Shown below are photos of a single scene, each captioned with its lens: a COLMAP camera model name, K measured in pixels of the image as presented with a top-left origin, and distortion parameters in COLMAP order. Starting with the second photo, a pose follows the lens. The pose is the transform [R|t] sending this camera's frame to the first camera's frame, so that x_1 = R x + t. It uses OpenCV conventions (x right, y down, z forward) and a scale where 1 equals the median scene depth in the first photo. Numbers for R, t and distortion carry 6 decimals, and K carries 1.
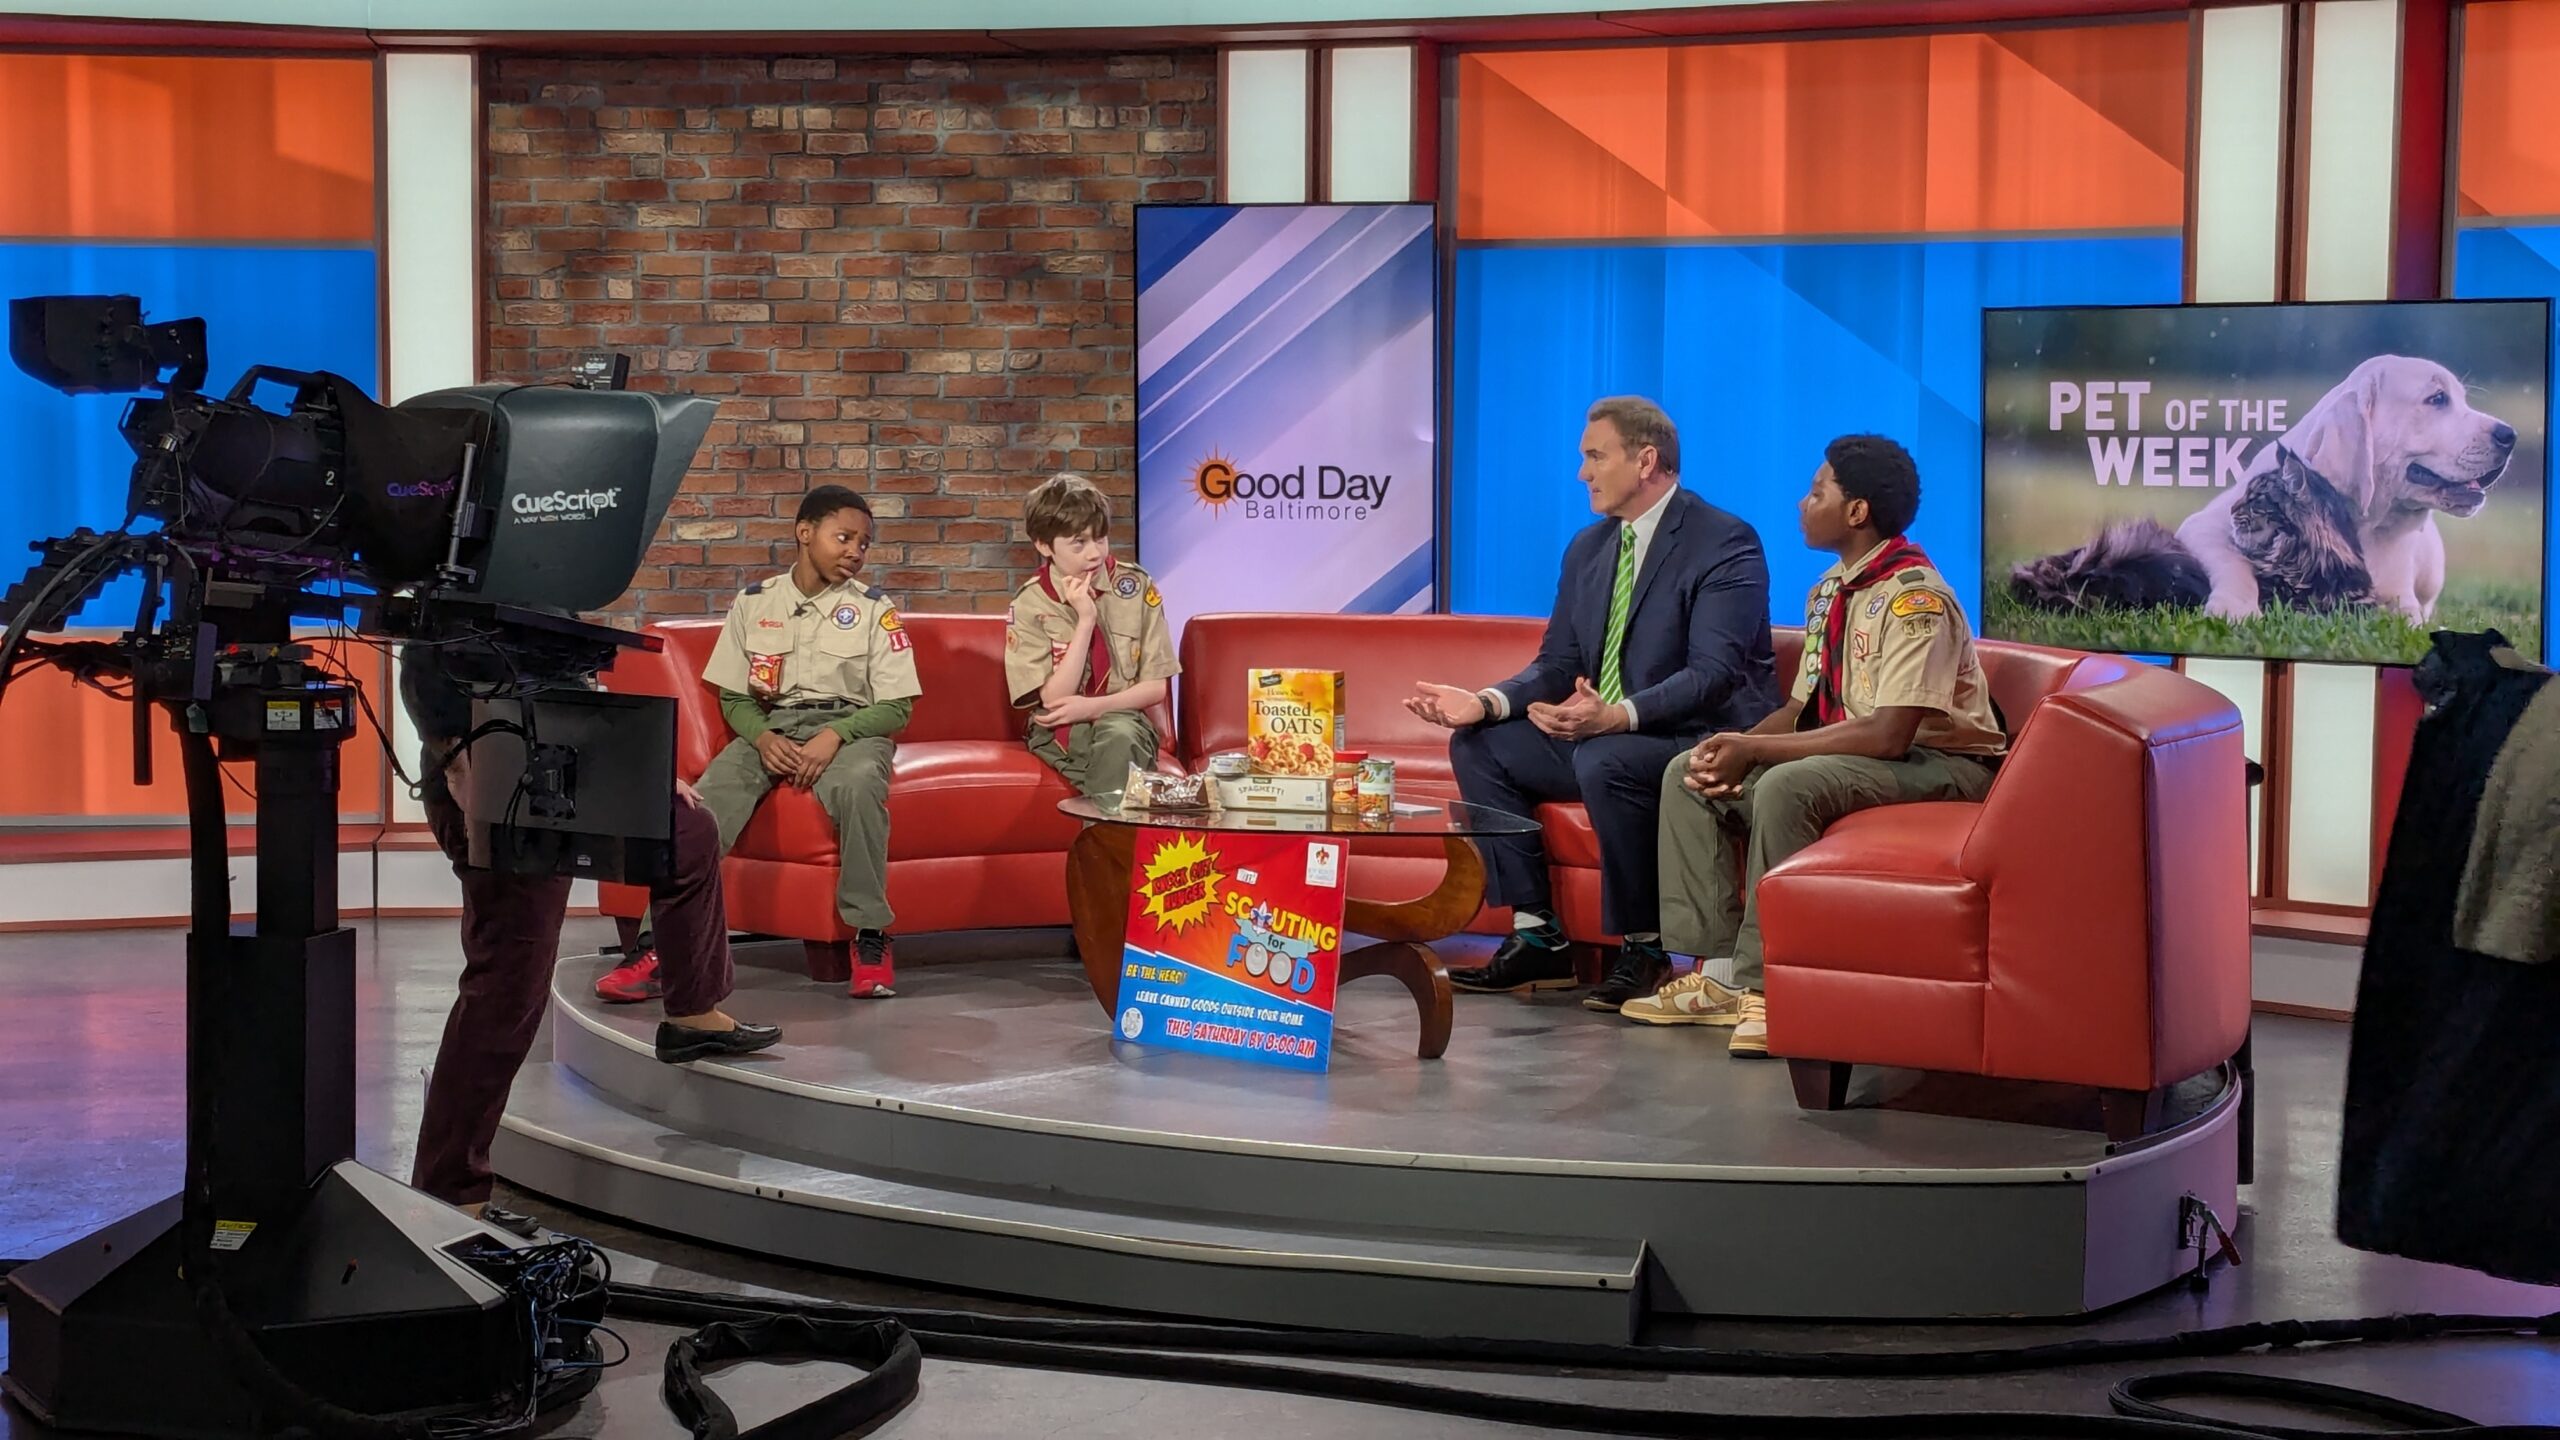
lens RADIAL K [[4384.9, 0, 1239.2], [0, 4384.9, 713.7], [0, 0, 1]] dist [0.118386, -0.064905]
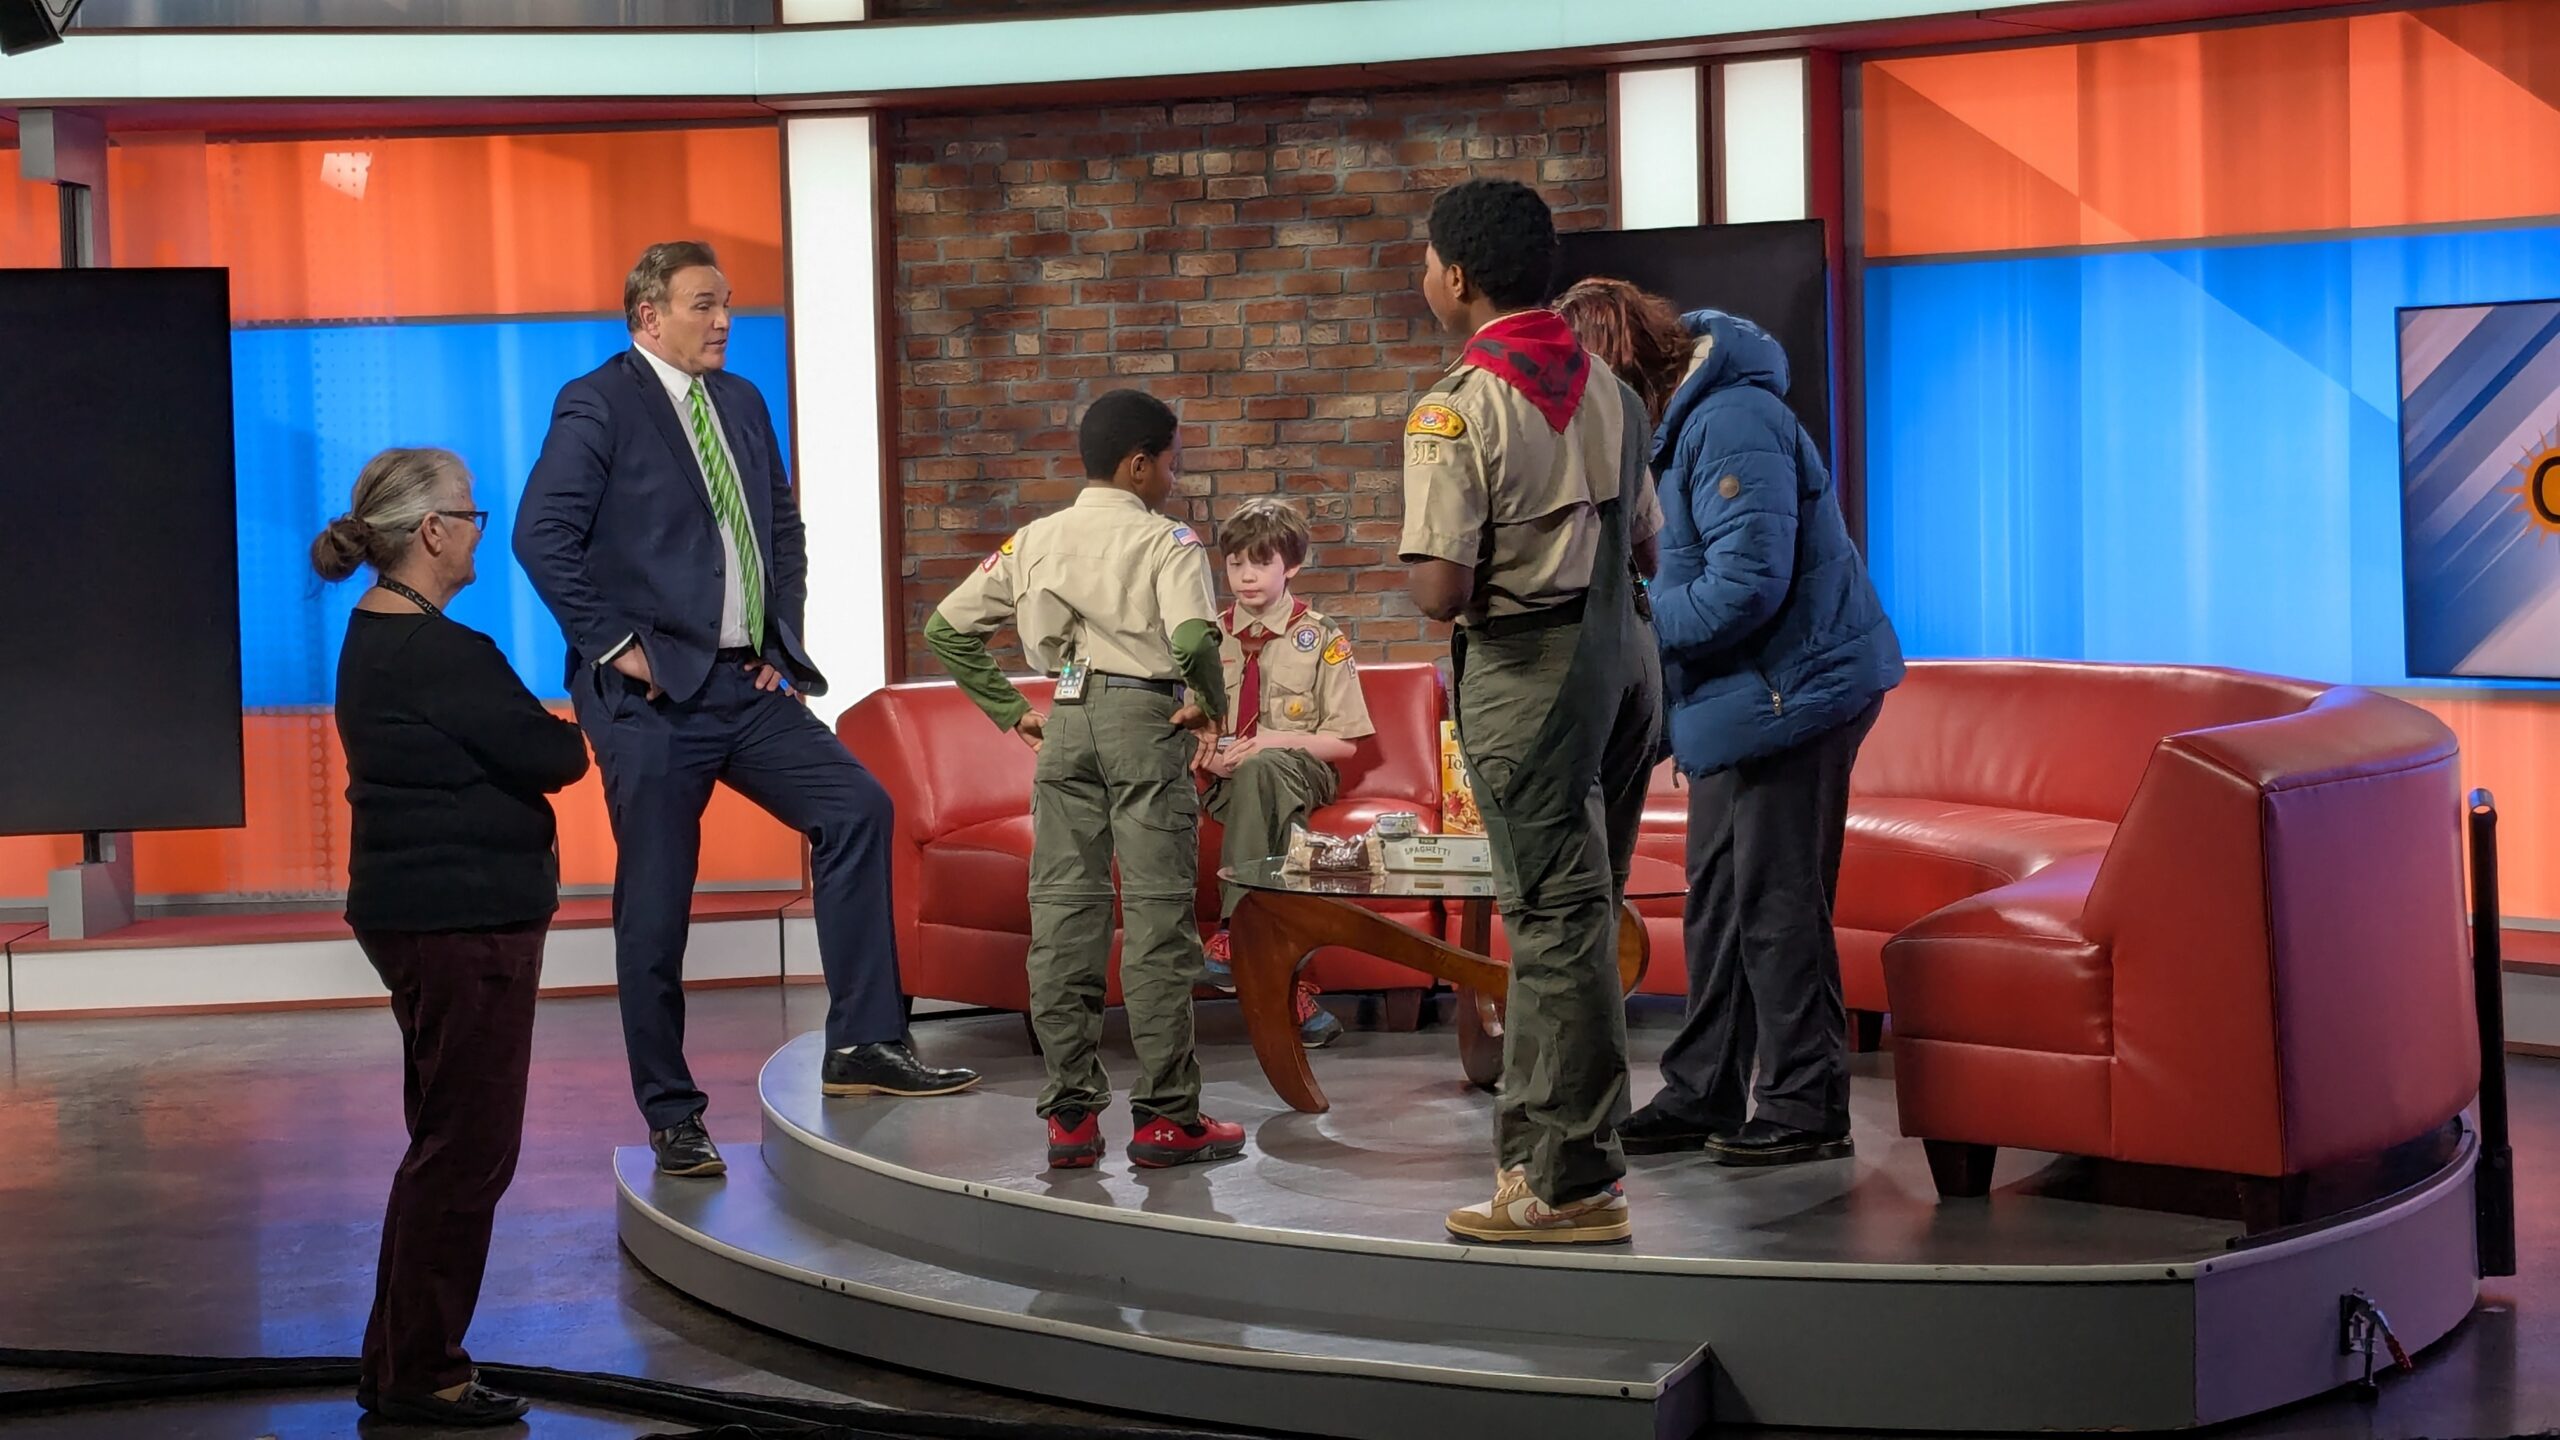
lens RADIAL K [[4384.9, 0, 1239.2], [0, 4384.9, 713.7], [0, 0, 1]] dist [0.118386, -0.064905]
pose [[0.980353, -0.020807, -0.196153, 0.098579], [0.018905, 0.999754, -0.011567, -0.001300], [0.196345, 0.007632, 0.980505, 0.042944]]
